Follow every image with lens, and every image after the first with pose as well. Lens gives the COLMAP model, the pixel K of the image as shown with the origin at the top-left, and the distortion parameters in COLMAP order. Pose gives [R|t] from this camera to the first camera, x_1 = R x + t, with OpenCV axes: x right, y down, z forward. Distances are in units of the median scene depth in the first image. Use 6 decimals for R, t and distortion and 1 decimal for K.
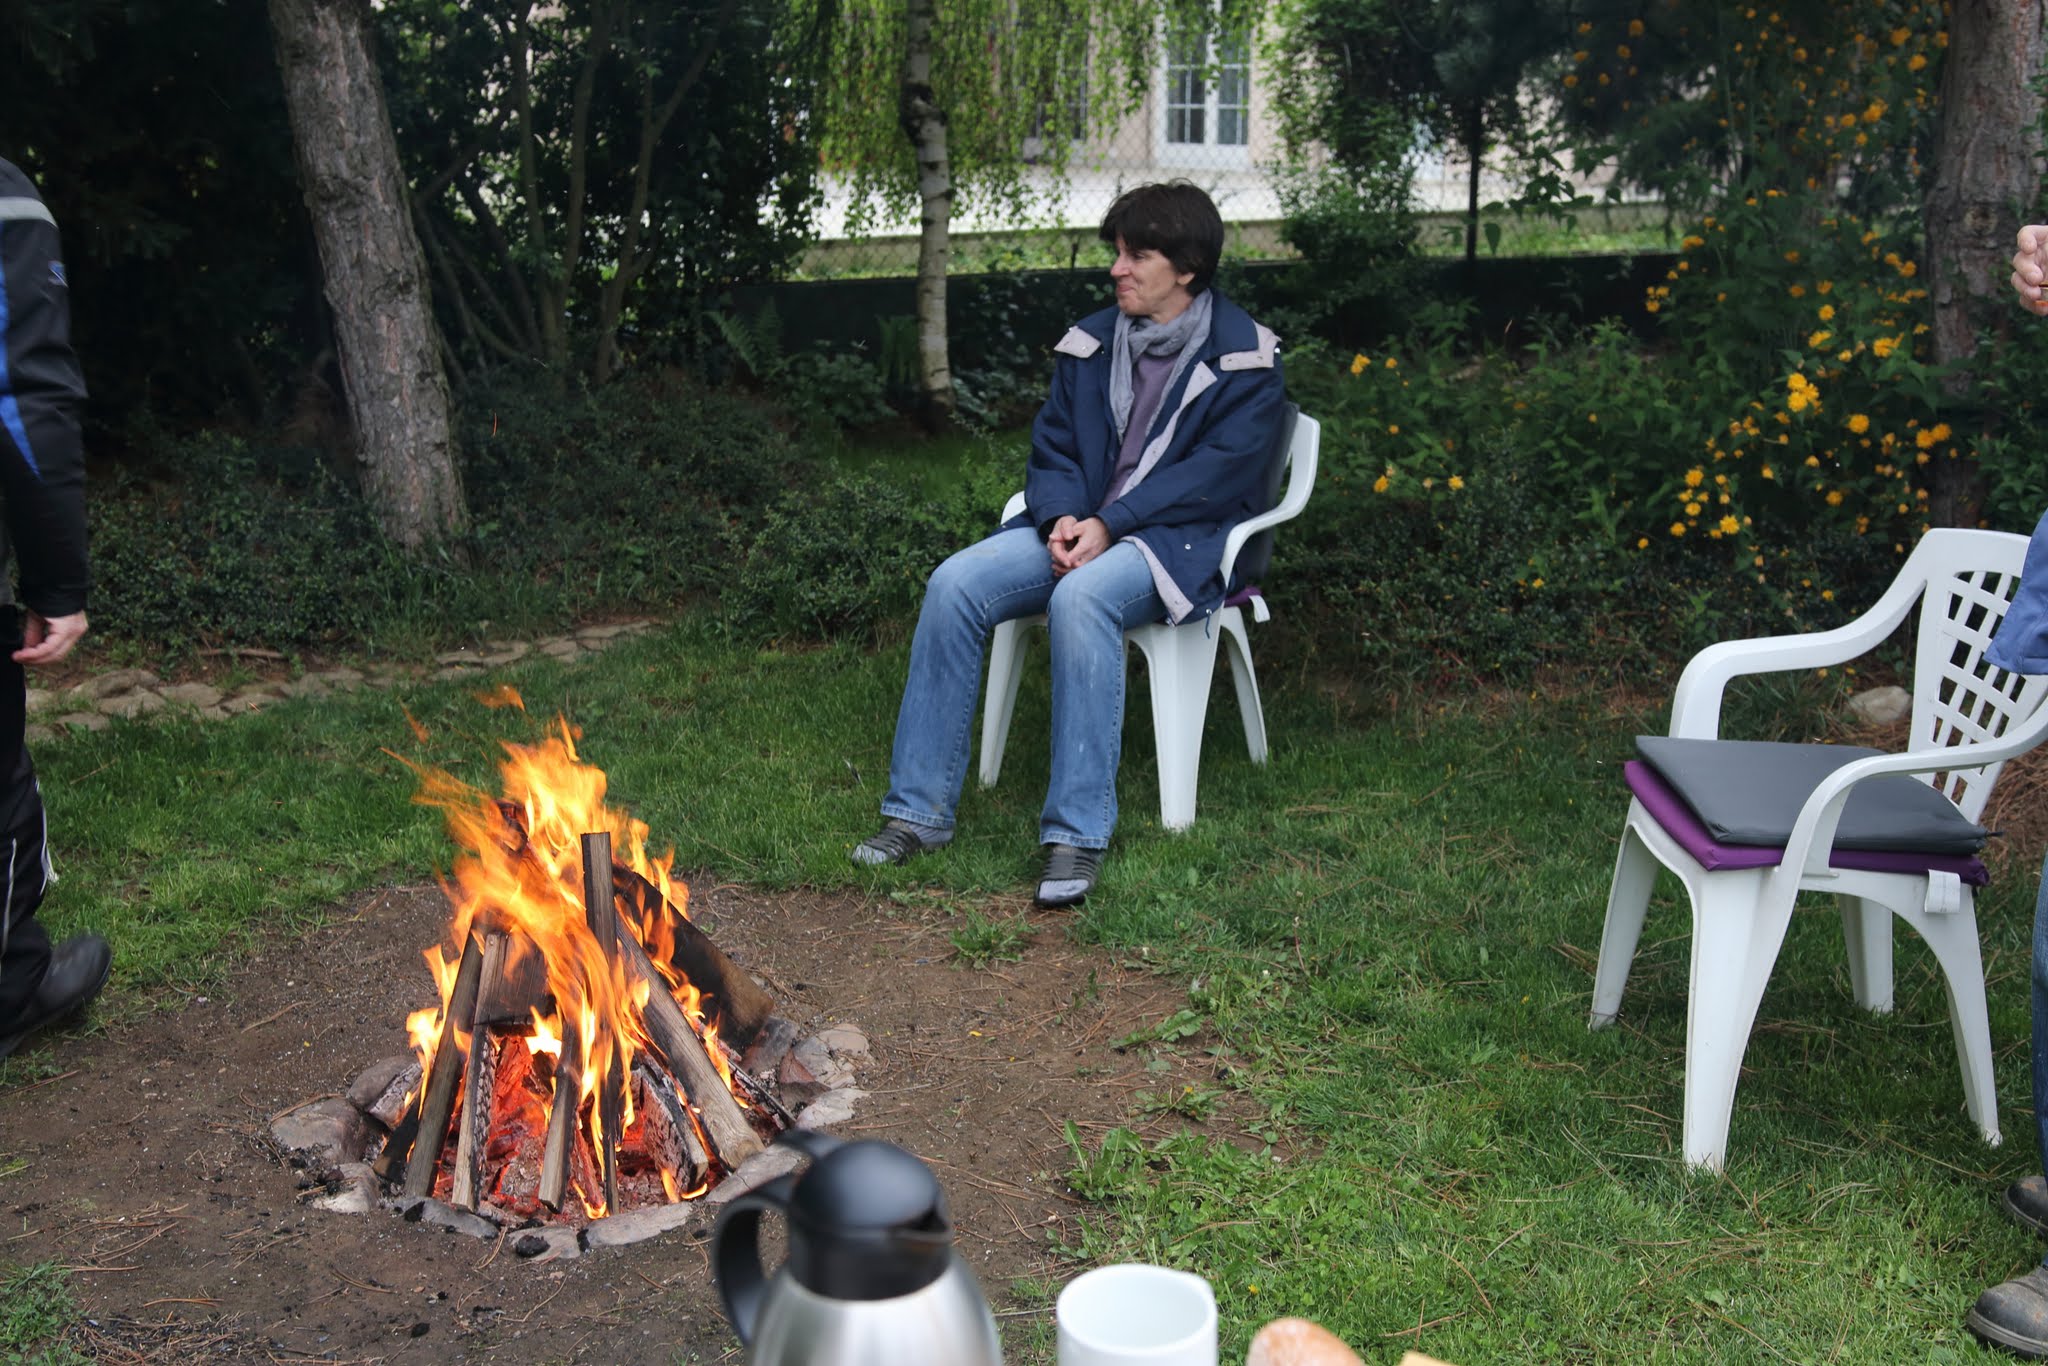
lens RADIAL K [[2333.6, 0, 1024.0], [0, 2333.6, 683.0], [0, 0, 1]] dist [-0.005342, 0.129747]
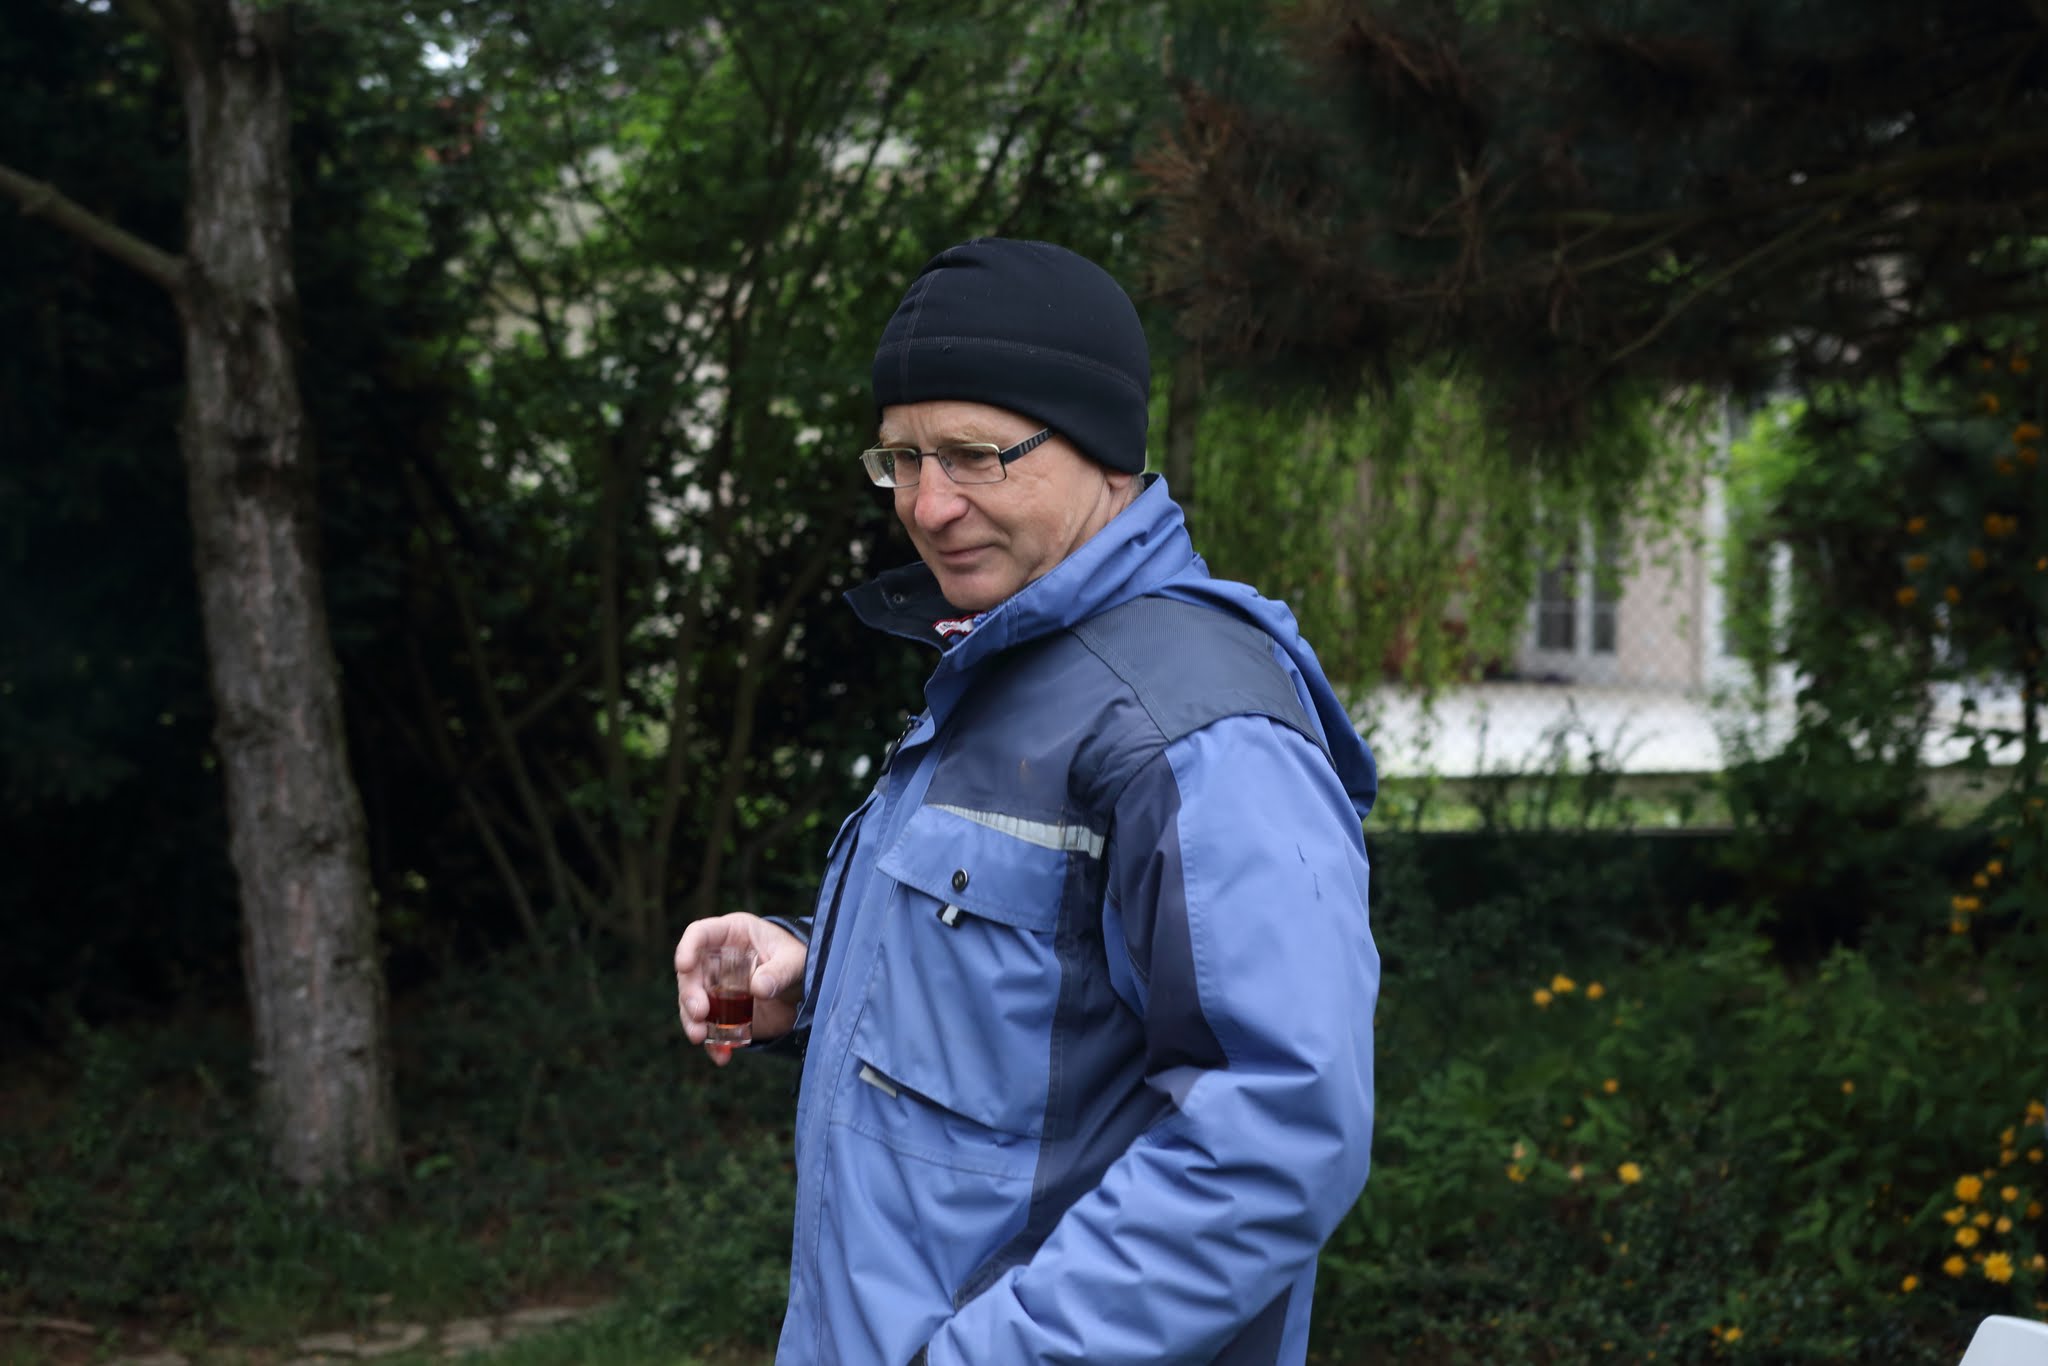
lens RADIAL K [[3071.5, 0, 1024.0], [0, 3071.5, 683.0], [0, 0, 1]] dist [0.085028, 0.149124]
pose [[0.976807, 0.014157, -0.213655, 0.199728], [-0.059387, 0.976579, -0.206801, -0.028044], [0.205723, 0.214693, 0.954770, 0.069563]]
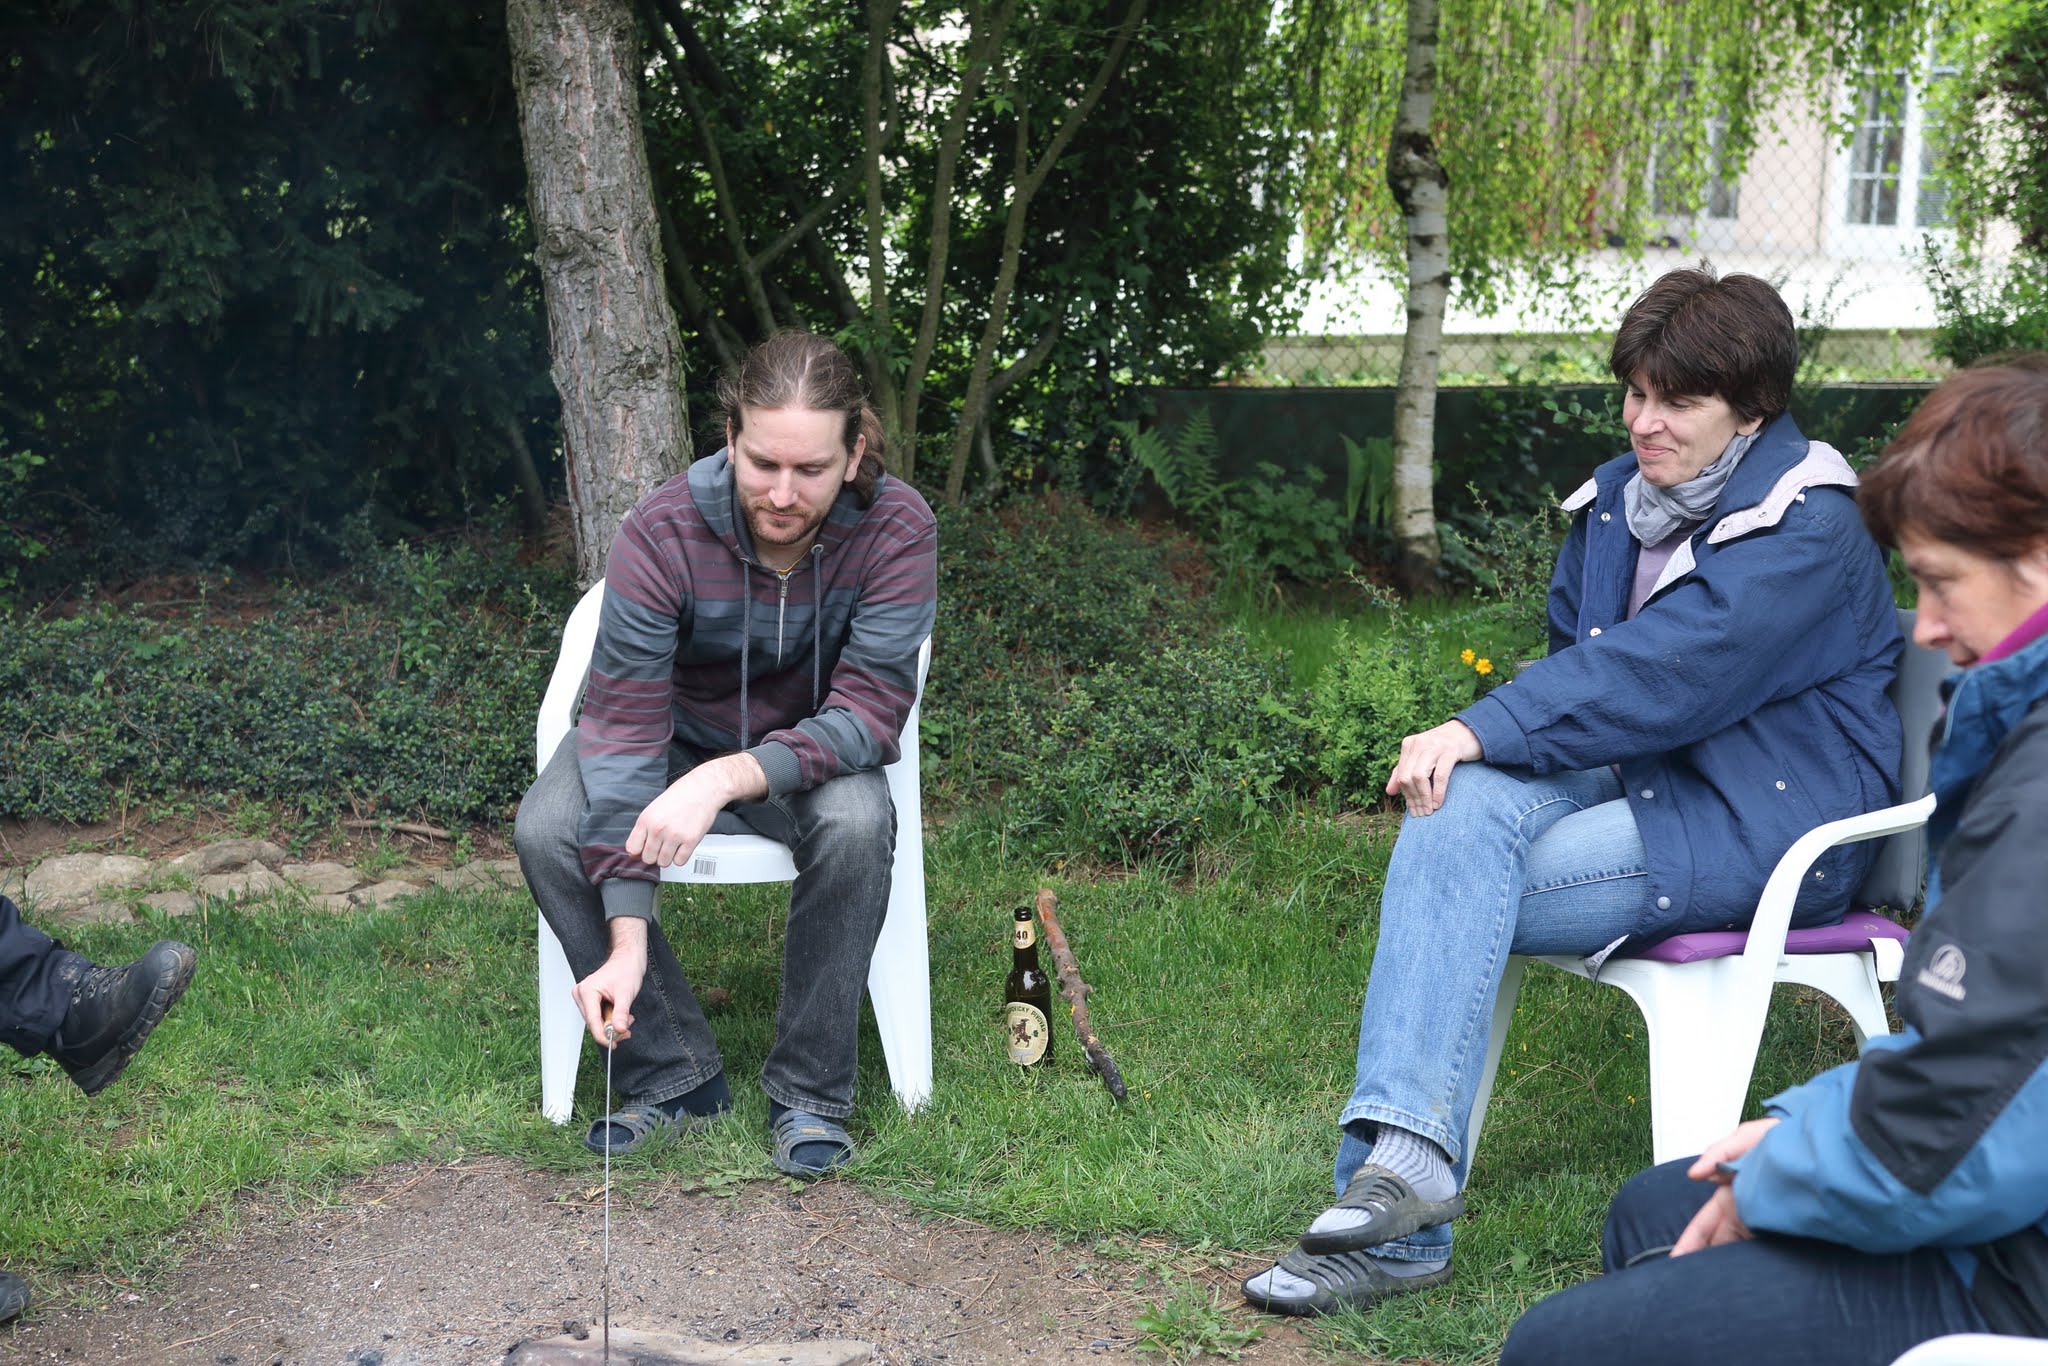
lens RADIAL K [[2970.2, 0, 1024.0], [0, 2970.2, 683.0], [0, 0, 1]] dist [0.085477, 0.181738]
pose [[0.974066, 0.060537, -0.218014, 0.088124], [-0.076248, 0.995008, -0.064381, -0.013665], [0.213028, 0.079335, 0.973820, 0.080527]]
